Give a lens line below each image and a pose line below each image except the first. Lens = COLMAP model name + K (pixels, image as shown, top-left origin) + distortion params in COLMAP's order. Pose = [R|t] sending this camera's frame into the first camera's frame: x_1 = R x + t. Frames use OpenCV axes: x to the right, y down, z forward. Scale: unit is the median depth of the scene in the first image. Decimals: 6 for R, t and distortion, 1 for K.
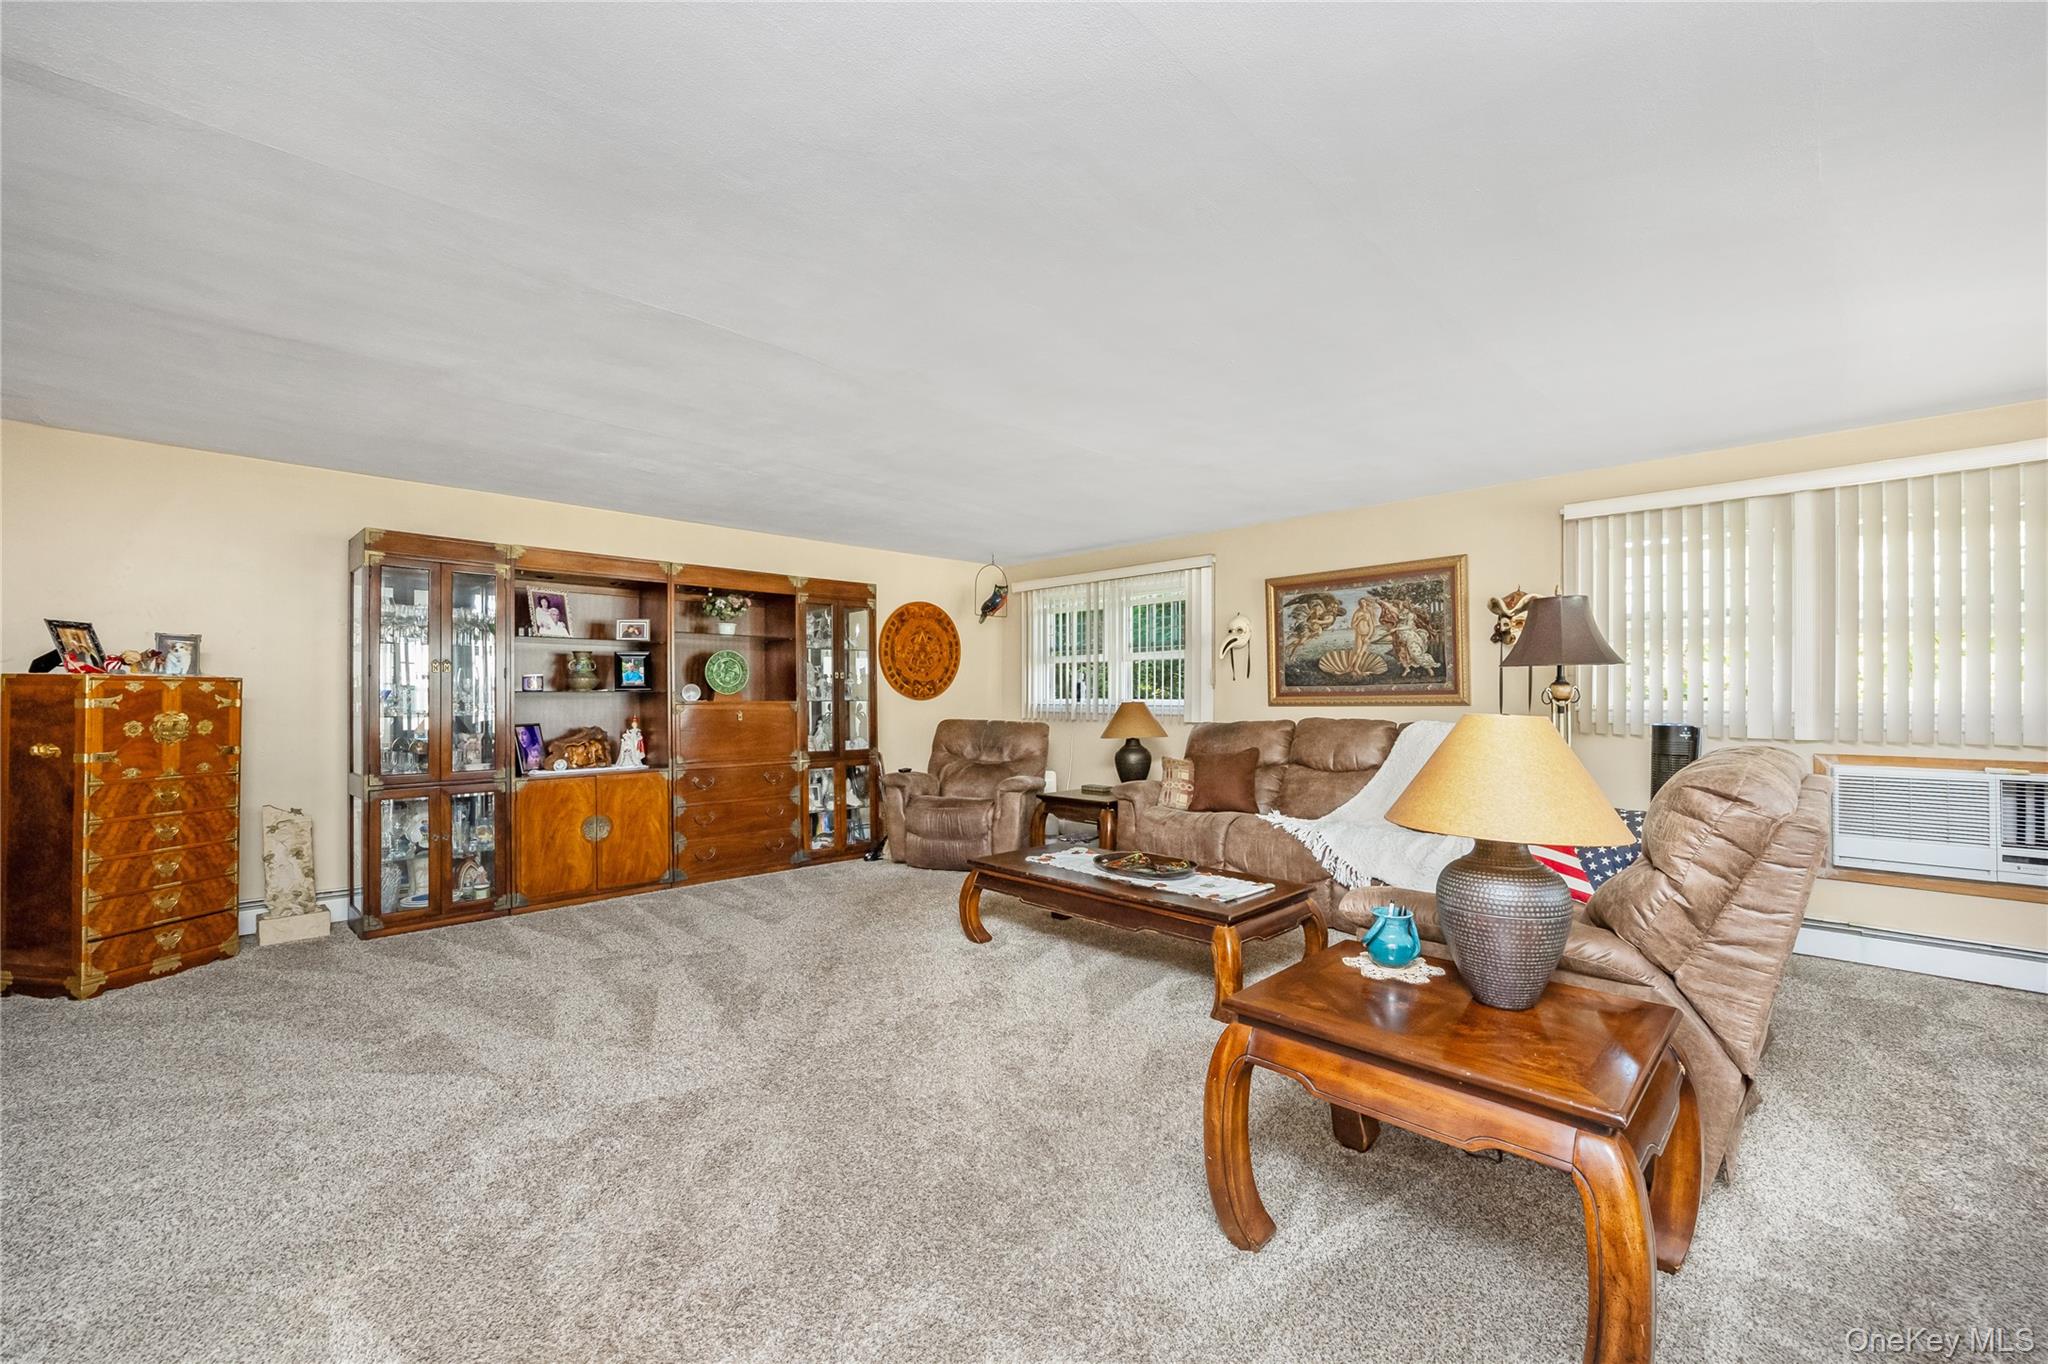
lens RADIAL K [[822.6, 0, 1024.0], [0, 822.6, 682.0], [0, 0, 1]] dist [0.000755, 0.000258]
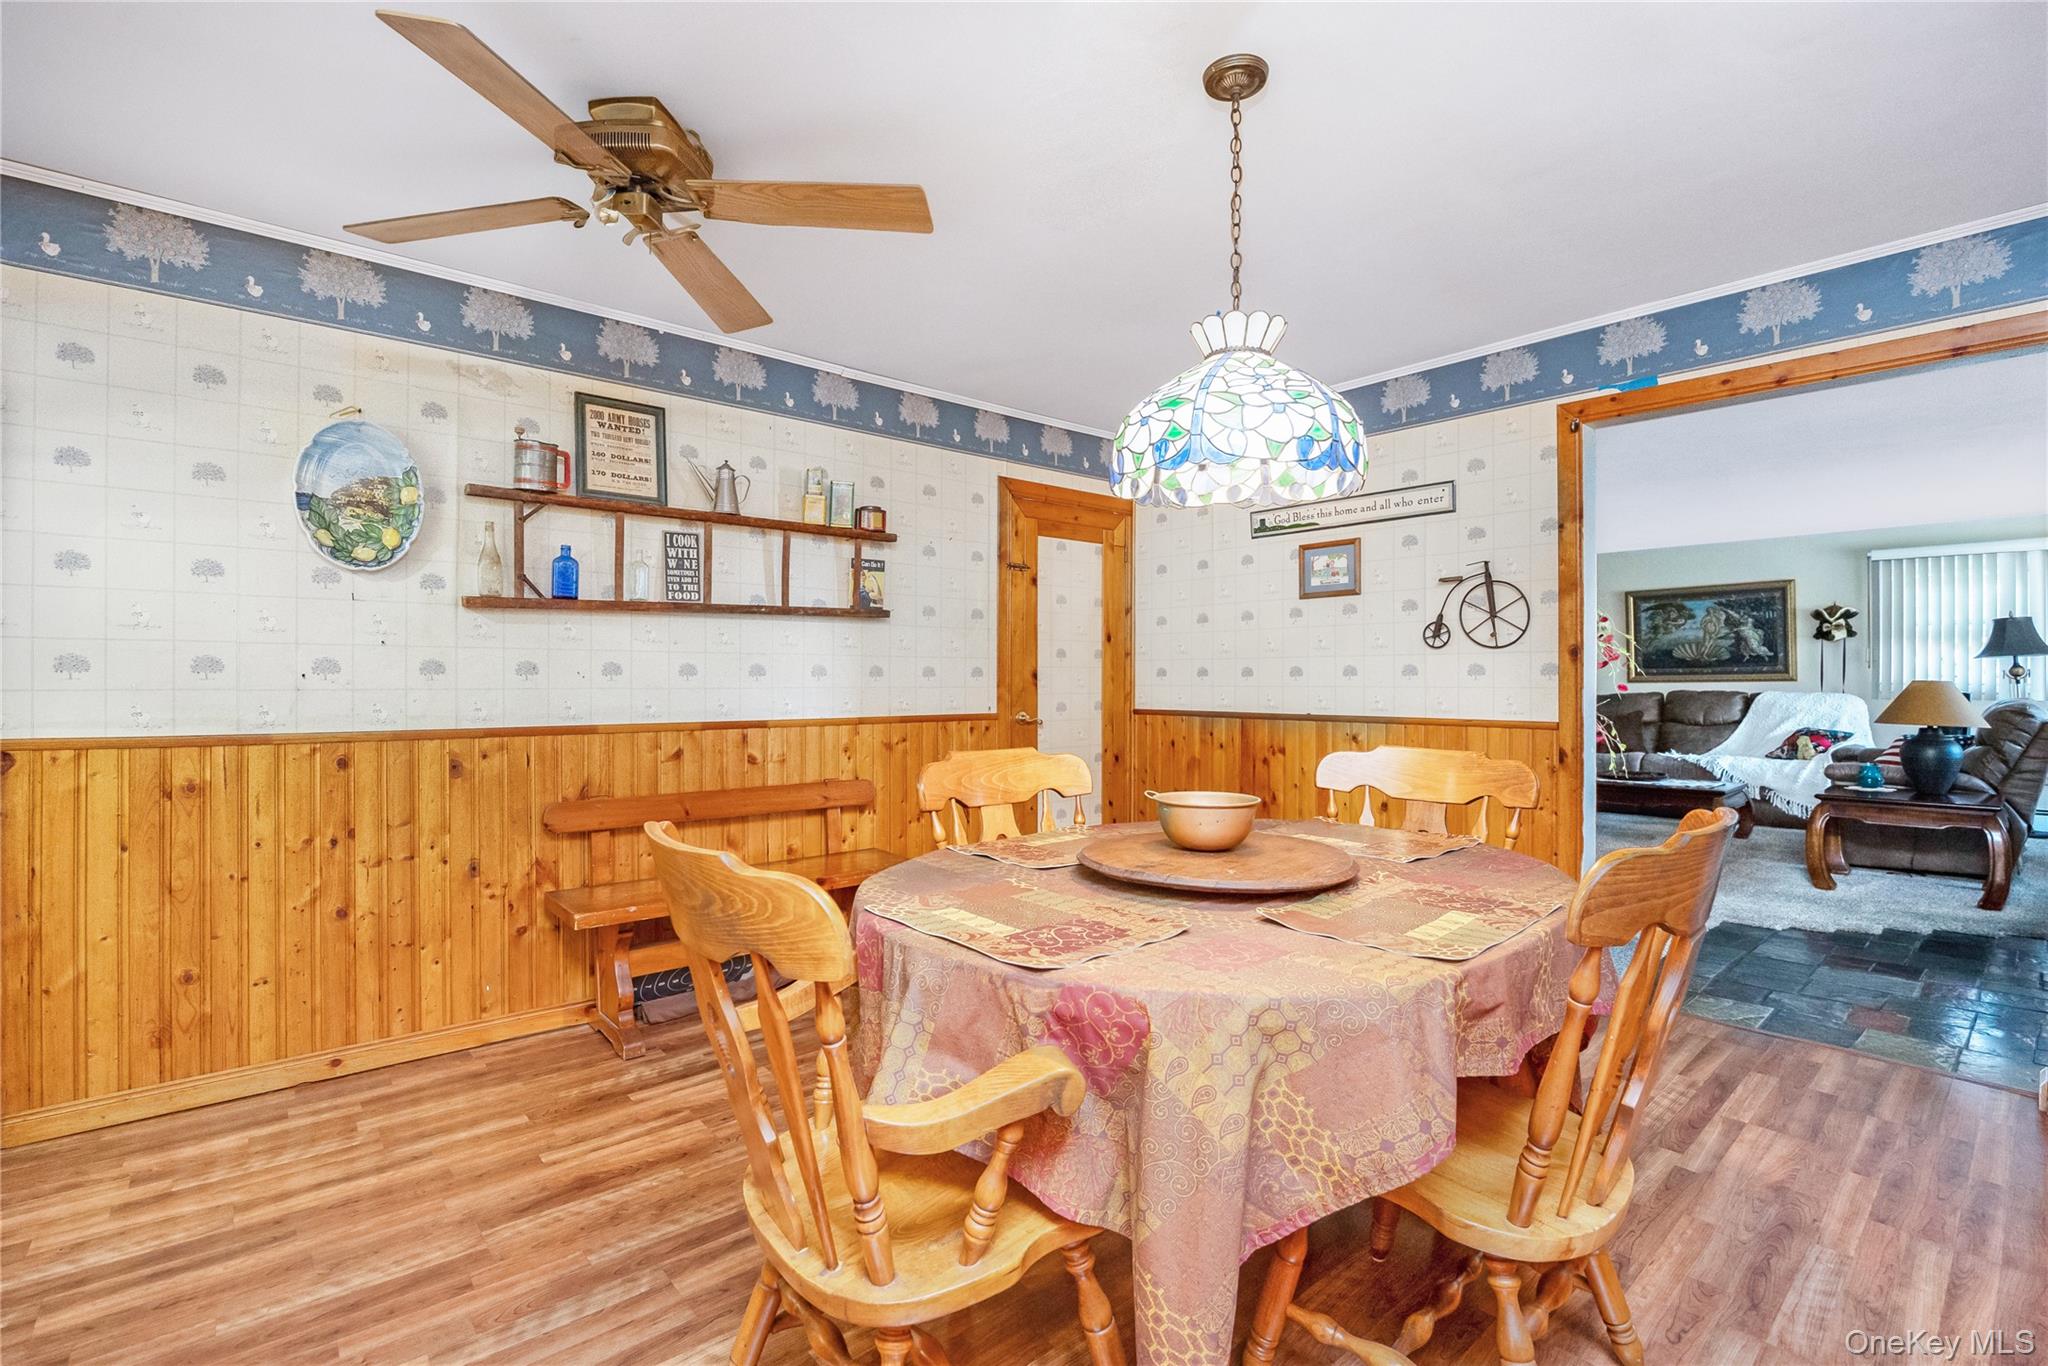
lens RADIAL K [[937.4, 0, 1024.0], [0, 937.4, 683.0], [0, 0, 1]] dist [-0.004178, -0.000912]
pose [[0.999029, -0.006055, -0.043637, -0.725311], [0.007001, 0.999743, 0.021557, -0.013008], [0.043495, -0.021842, 0.998815, -0.698154]]
